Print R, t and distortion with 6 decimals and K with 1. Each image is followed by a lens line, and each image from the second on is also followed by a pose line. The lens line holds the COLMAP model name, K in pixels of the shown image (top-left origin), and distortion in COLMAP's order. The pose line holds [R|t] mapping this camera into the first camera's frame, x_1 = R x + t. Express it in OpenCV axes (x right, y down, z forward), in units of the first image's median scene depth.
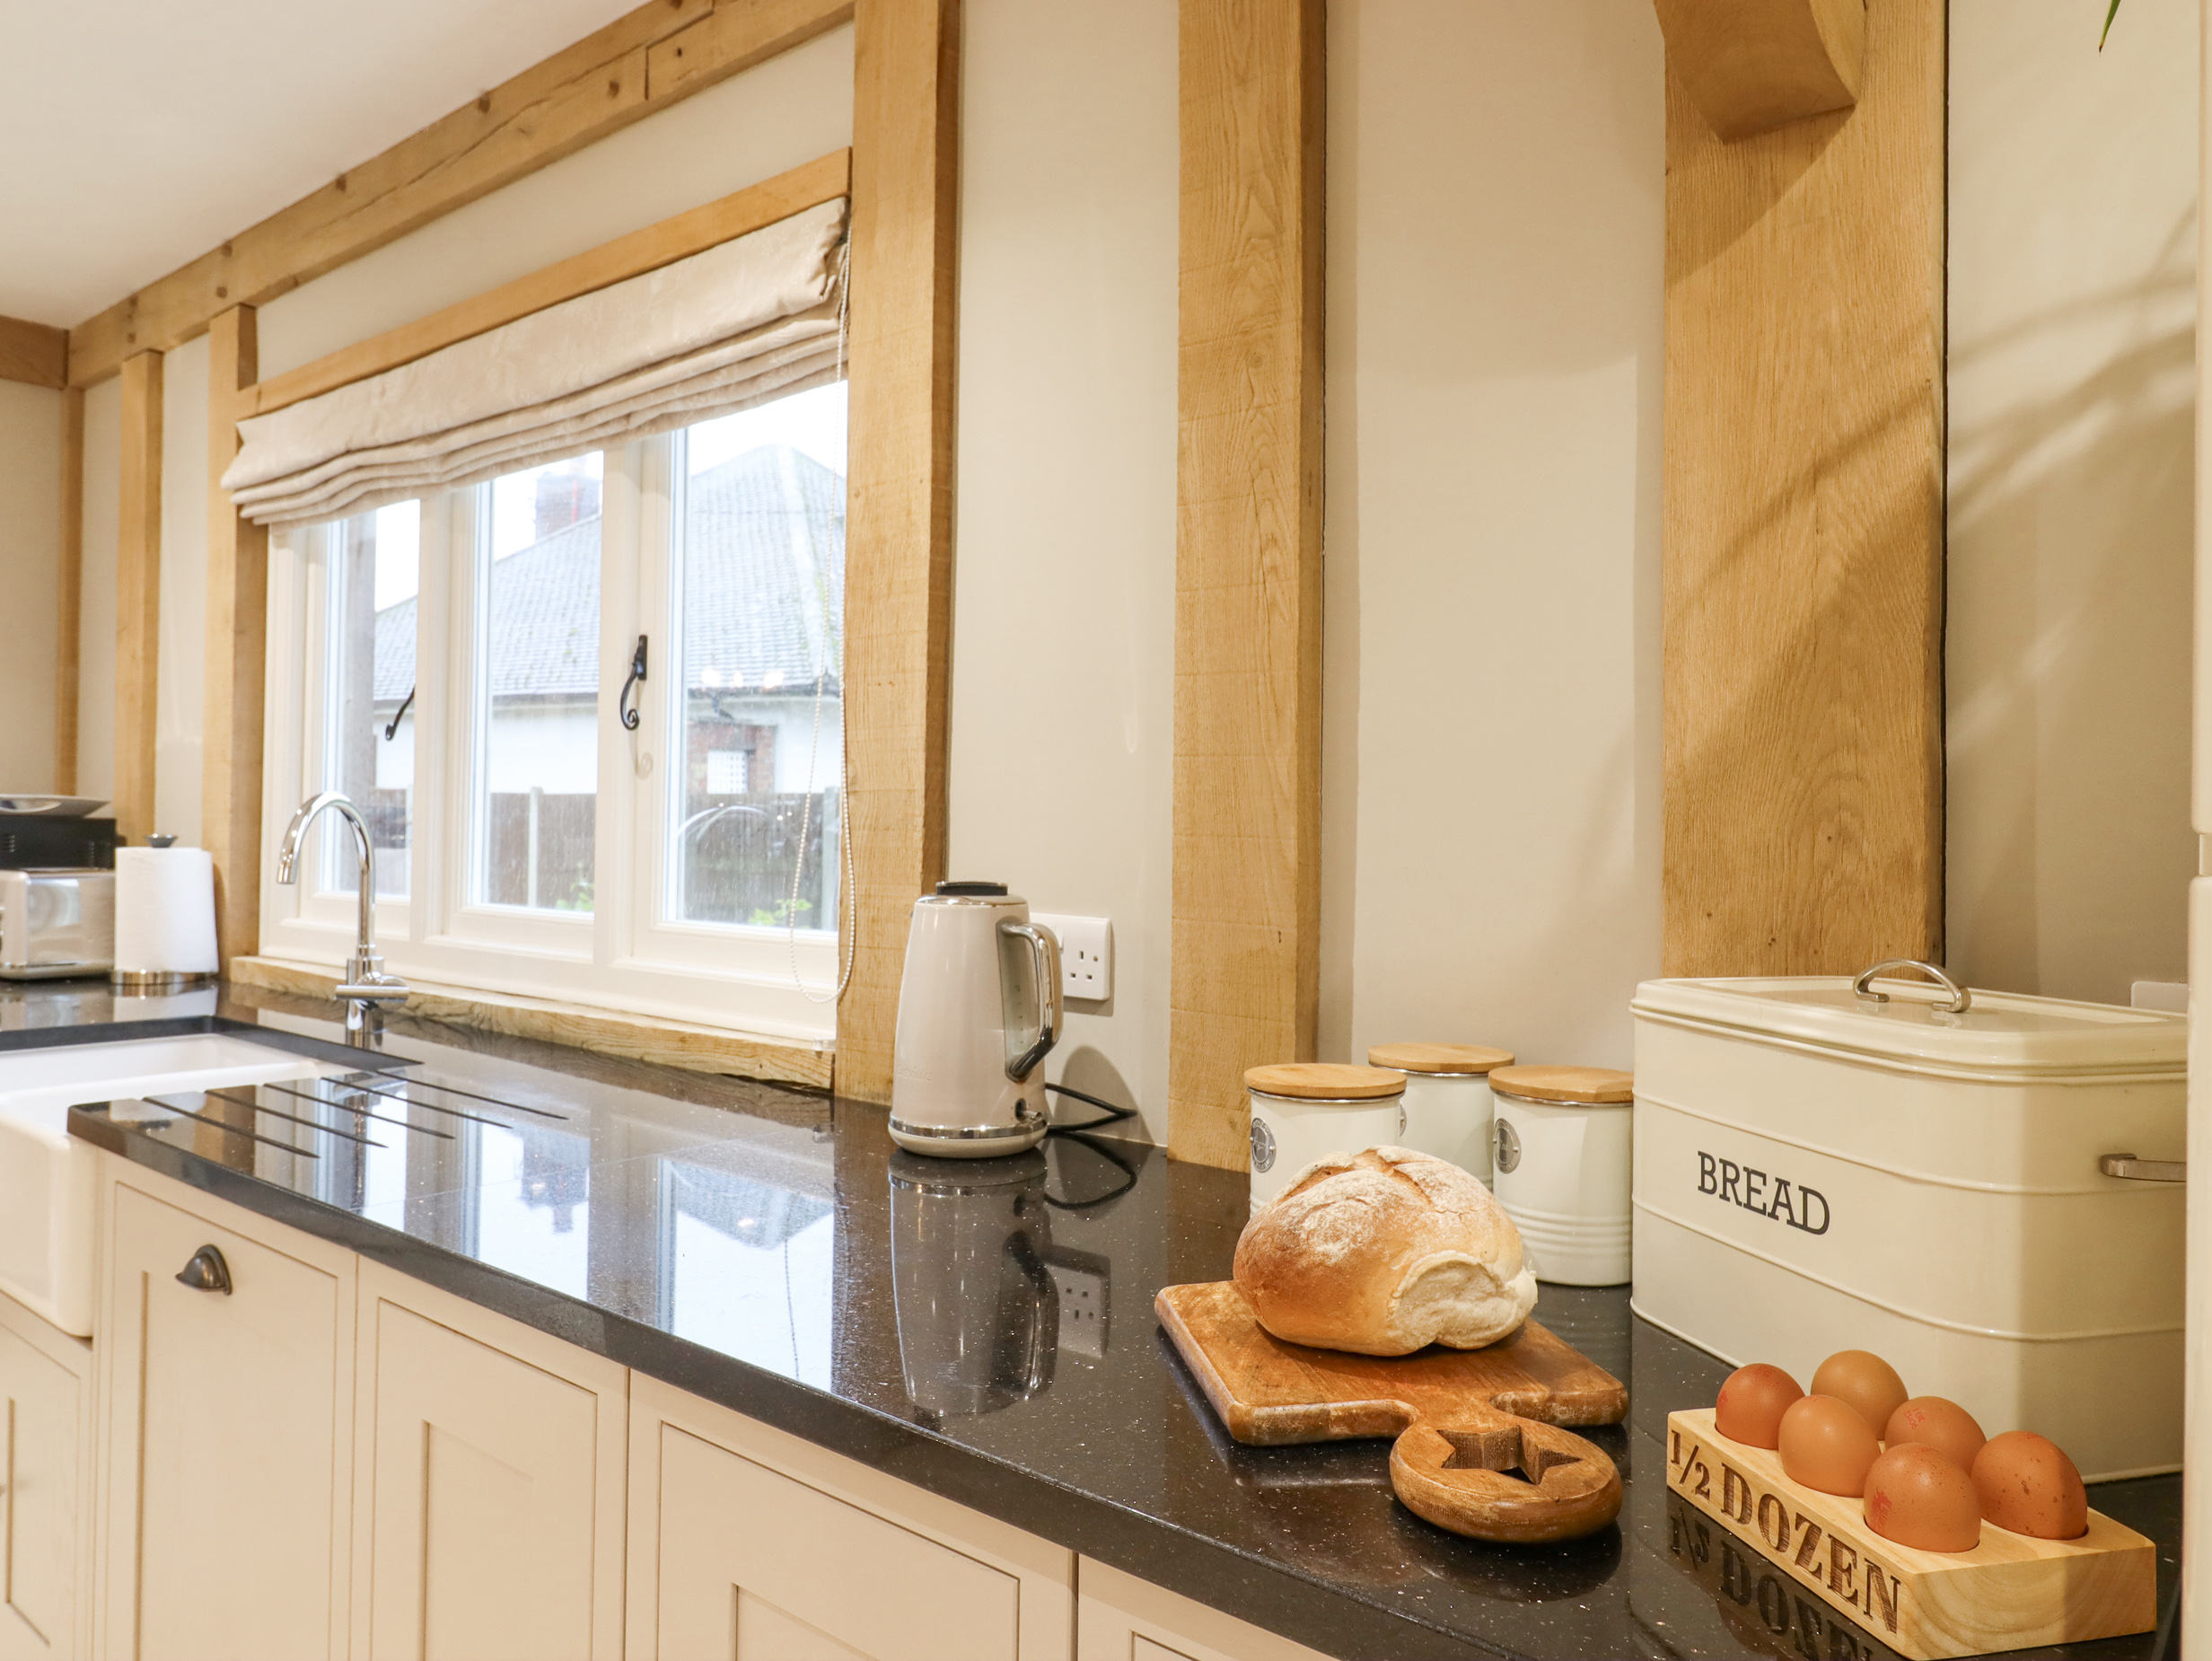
lens RADIAL K [[1603.4, 0, 1038.5], [0, 1603.4, 809.6], [0, 0, 1]] dist [0.033458, 0.002154]
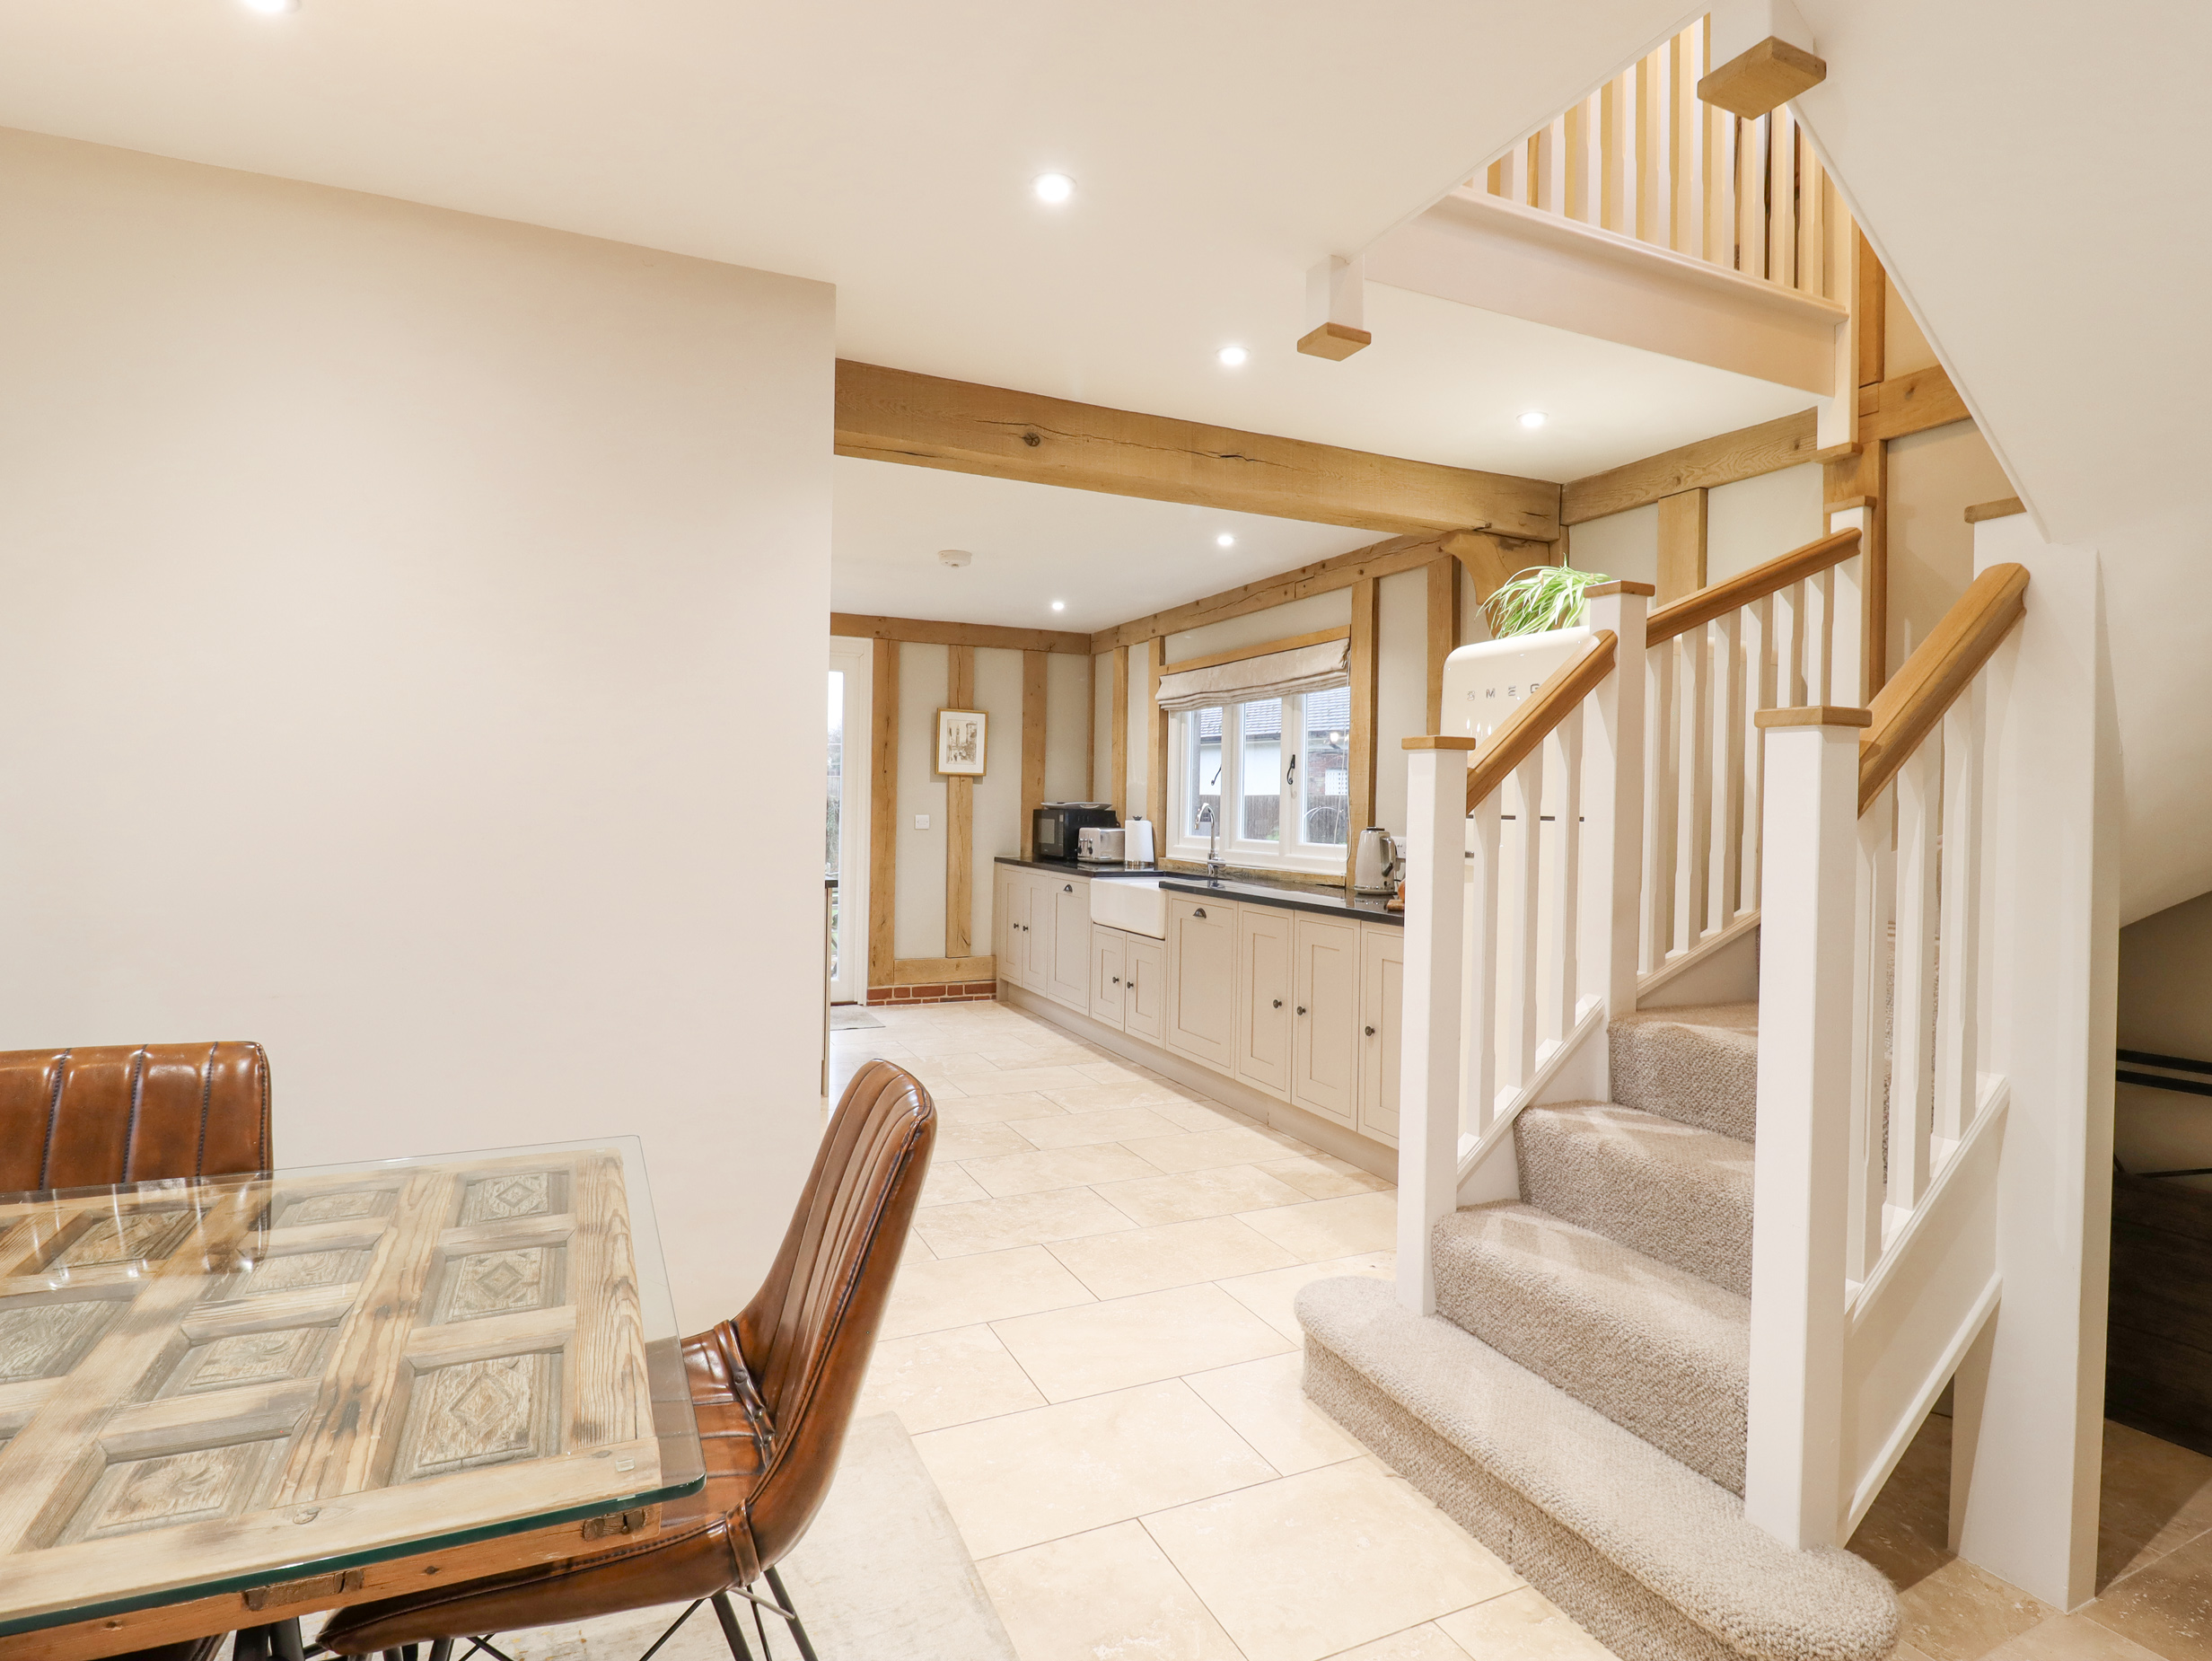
lens RADIAL K [[1157.5, 0, 1115.9], [0, 1157.5, 818.3], [0, 0, 1]] dist [-0.000100, -0.012001]
pose [[0.924426, 0.000696, -0.381362, 0.280083], [0.005967, 0.999849, 0.016290, -0.017818], [0.381316, -0.017335, 0.924282, -1.161851]]
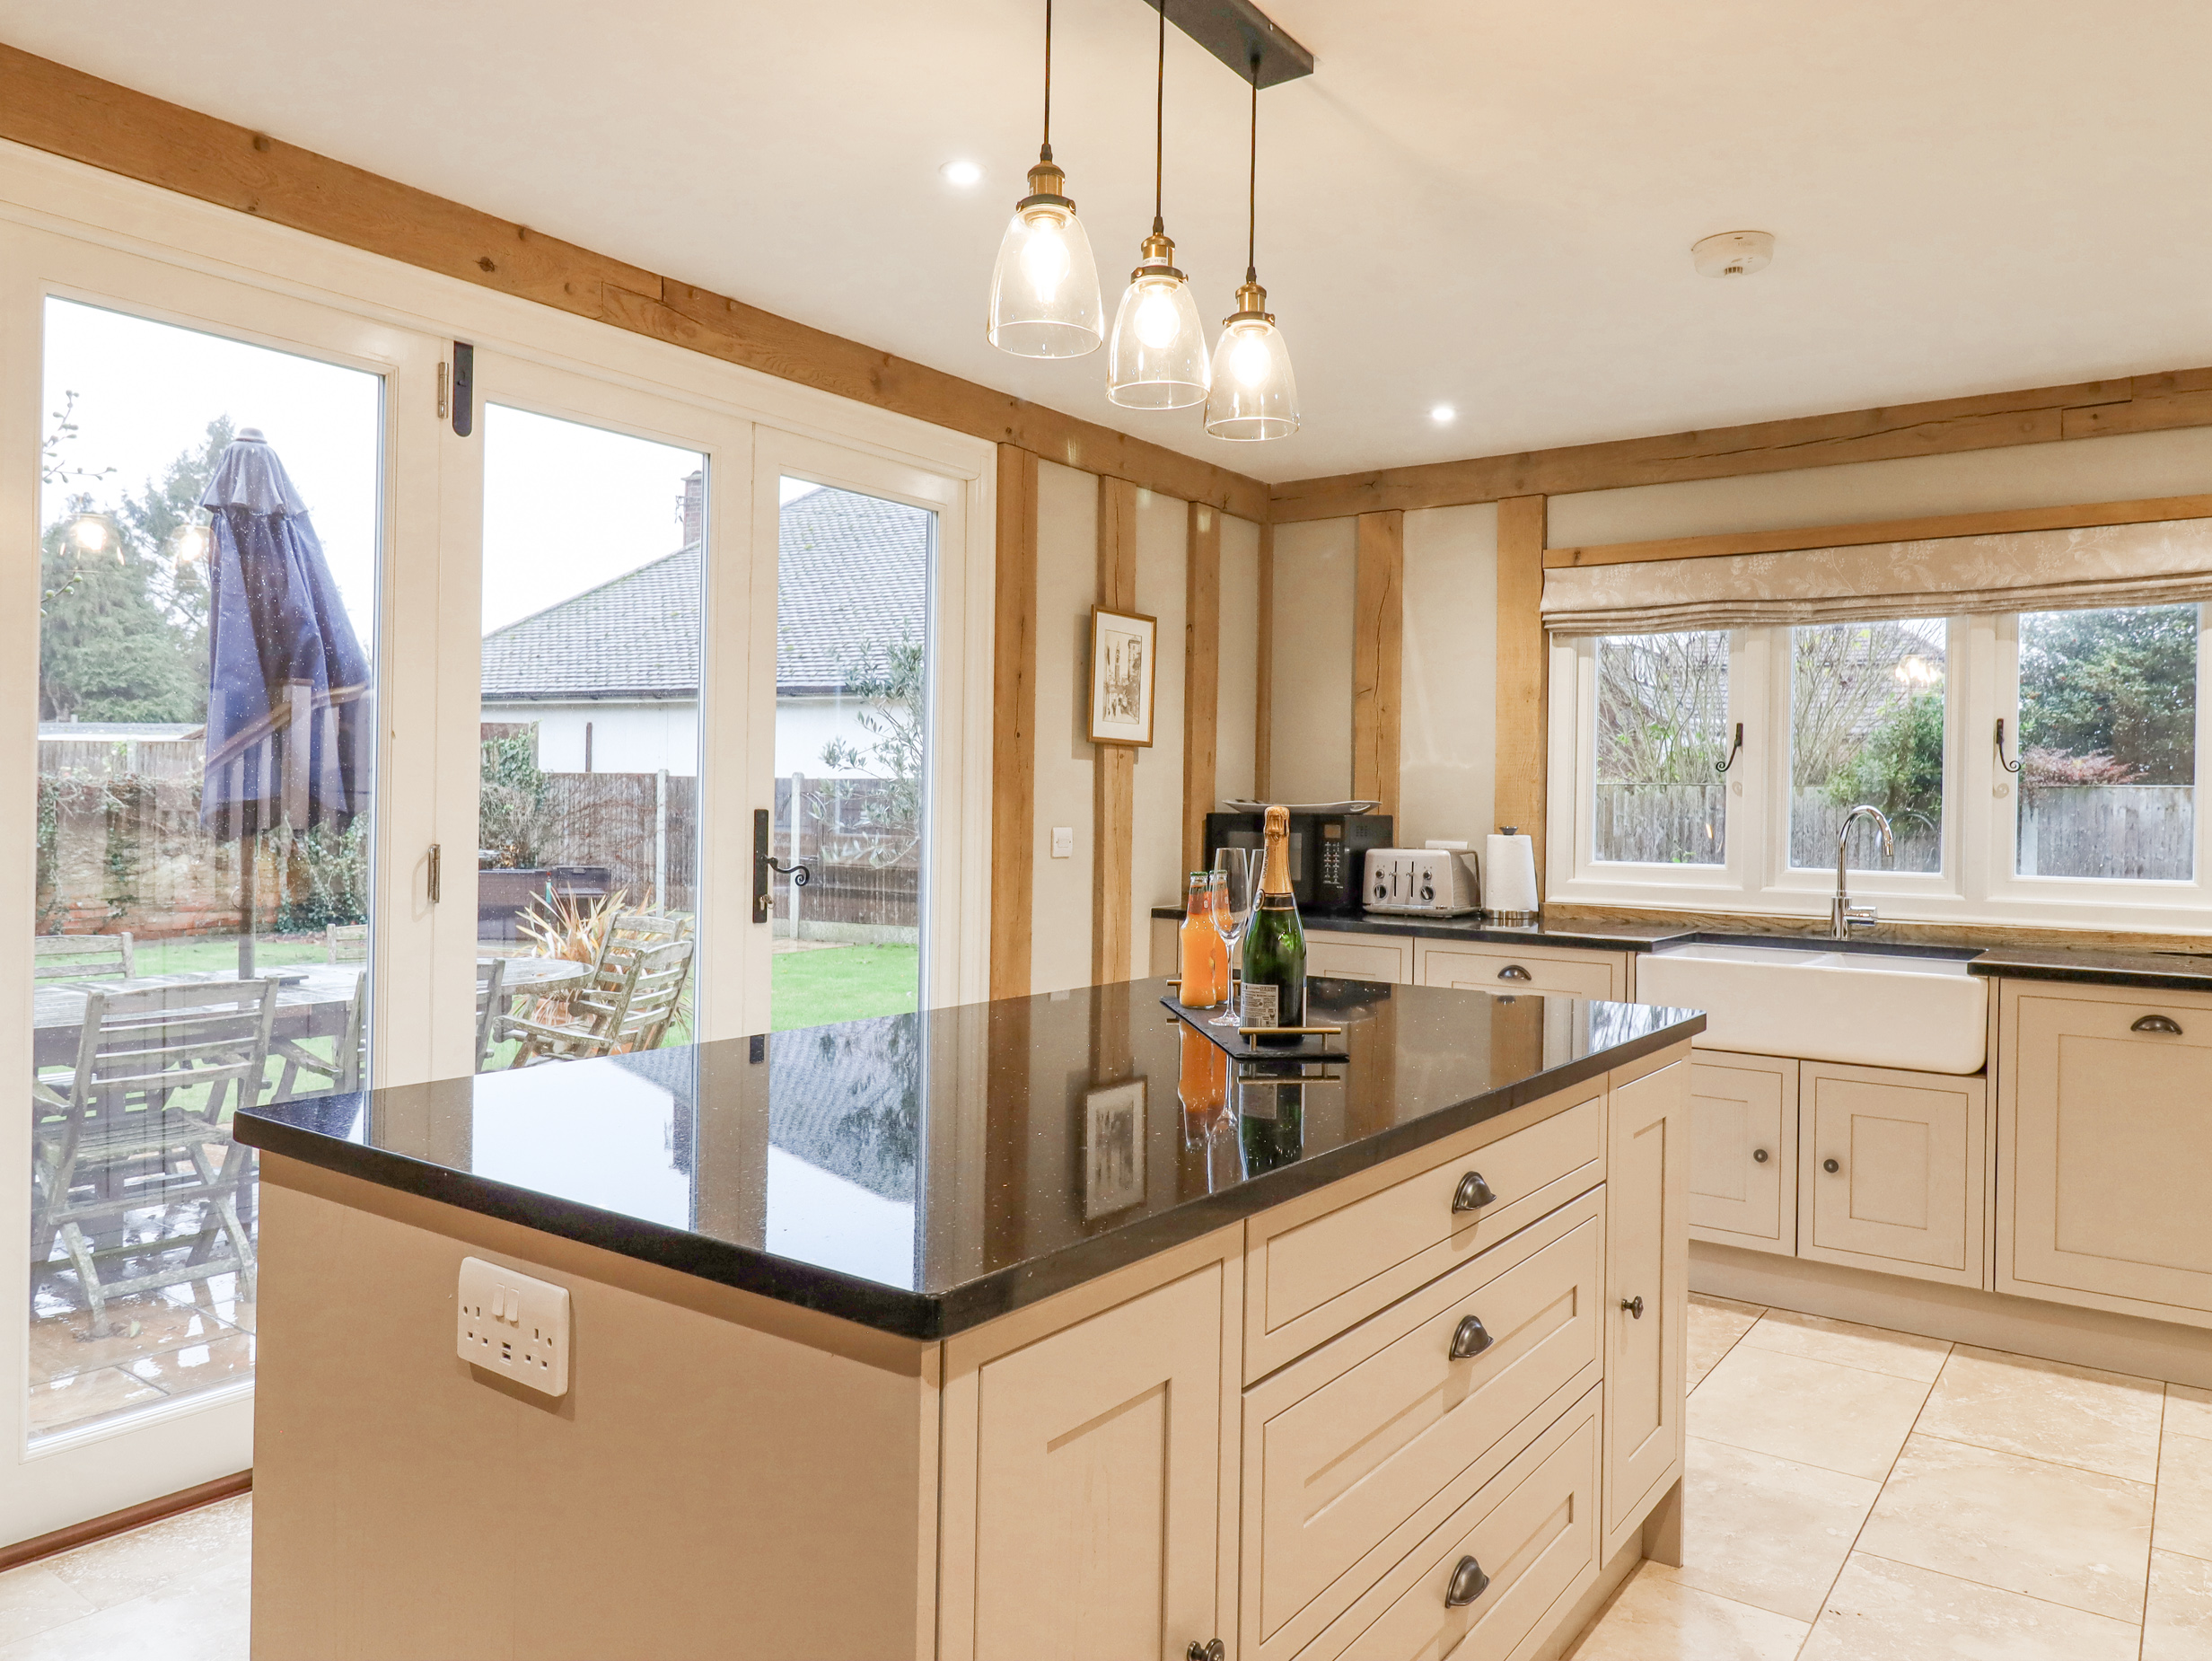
lens RADIAL K [[1521.4, 0, 1106.0], [0, 1521.4, 830.5], [0, 0, 1]] dist [-0.002647, -0.001538]
pose [[0.993354, -0.003662, 0.115043, -1.289136], [-0.000194, 0.999439, 0.033490, -0.036808], [-0.115101, -0.033289, 0.992796, -0.535679]]
